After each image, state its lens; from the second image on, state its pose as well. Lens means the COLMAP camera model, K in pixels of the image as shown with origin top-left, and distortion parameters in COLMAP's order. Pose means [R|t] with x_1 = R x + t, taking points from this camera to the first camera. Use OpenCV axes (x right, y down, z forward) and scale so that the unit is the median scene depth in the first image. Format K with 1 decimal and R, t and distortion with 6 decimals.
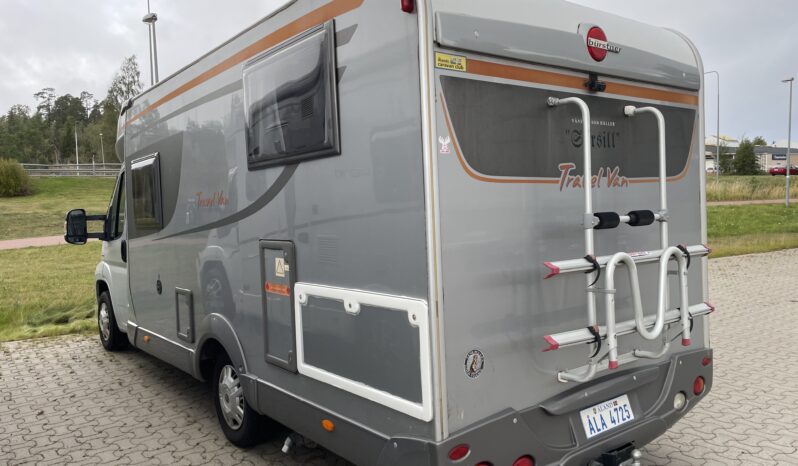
lens RADIAL K [[607.5, 0, 399.0], [0, 607.5, 233.0], [0, 0, 1]] dist [0.025934, -0.003005]
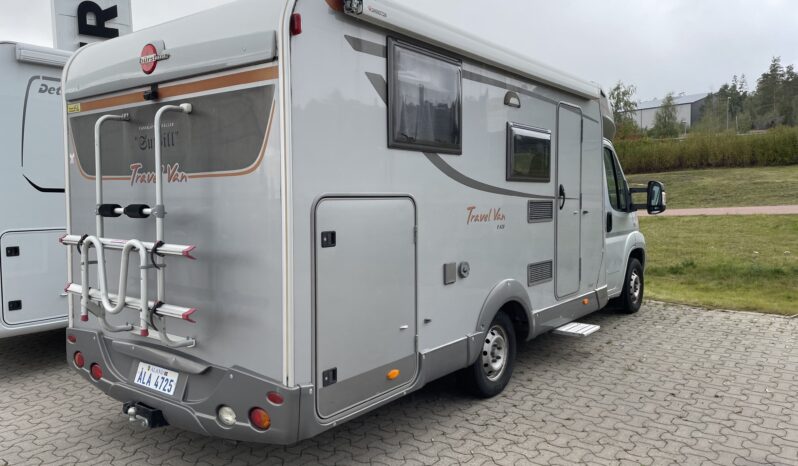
lens RADIAL K [[607.5, 0, 399.0], [0, 607.5, 233.0], [0, 0, 1]] dist [0.025934, -0.003005]
pose [[0.261252, 0.097993, -0.960284, 1.567131], [-0.042519, 0.995036, 0.089972, -0.103736], [0.964334, 0.017325, 0.264122, 1.140049]]
